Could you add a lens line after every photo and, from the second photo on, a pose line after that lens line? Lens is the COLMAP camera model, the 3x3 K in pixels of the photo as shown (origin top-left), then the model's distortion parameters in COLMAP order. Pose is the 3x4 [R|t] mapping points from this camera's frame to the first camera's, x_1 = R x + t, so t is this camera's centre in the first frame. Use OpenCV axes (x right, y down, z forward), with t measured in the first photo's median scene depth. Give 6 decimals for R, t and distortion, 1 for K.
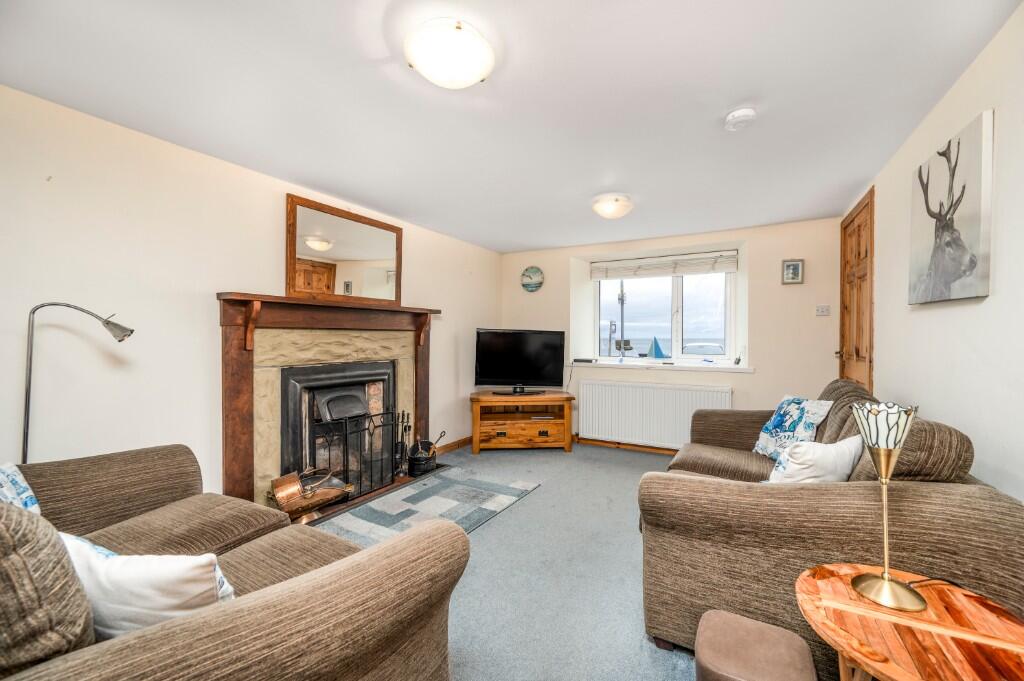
lens RADIAL K [[410.5, 0, 506.1], [0, 410.5, 337.5], [0, 0, 1]] dist [0.000565, 0.000016]
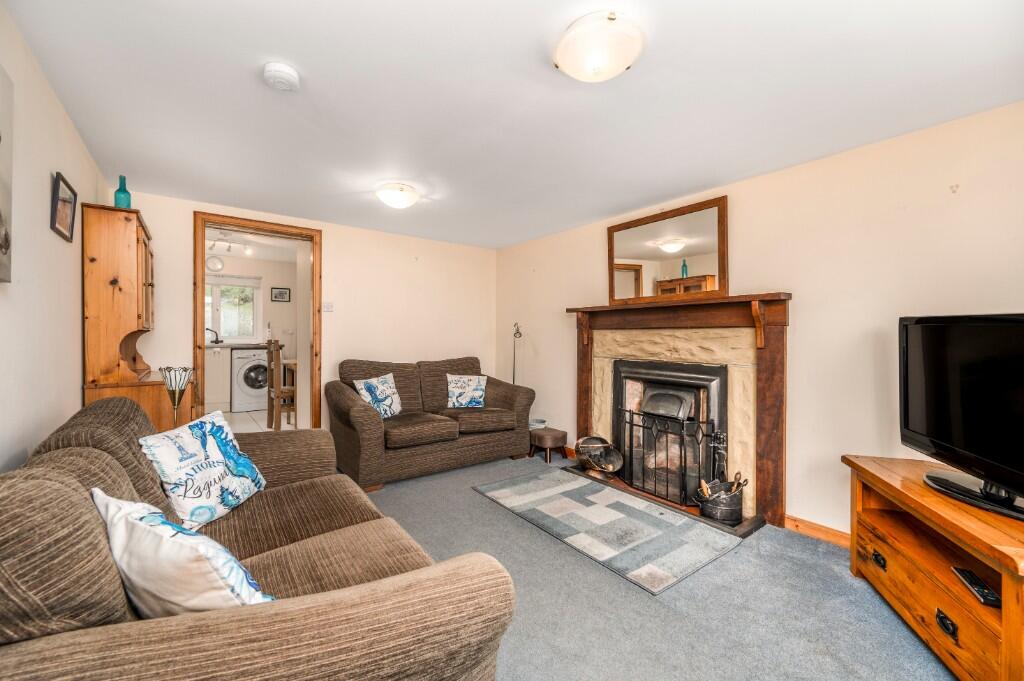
lens RADIAL K [[410.5, 0, 506.1], [0, 410.5, 337.5], [0, 0, 1]] dist [0.000565, 0.000016]
pose [[-0.383766, -0.002341, -0.923427, 0.702142], [-0.006059, 0.999982, -0.000017, 0.004616], [0.923410, 0.005588, -0.383773, 1.043962]]
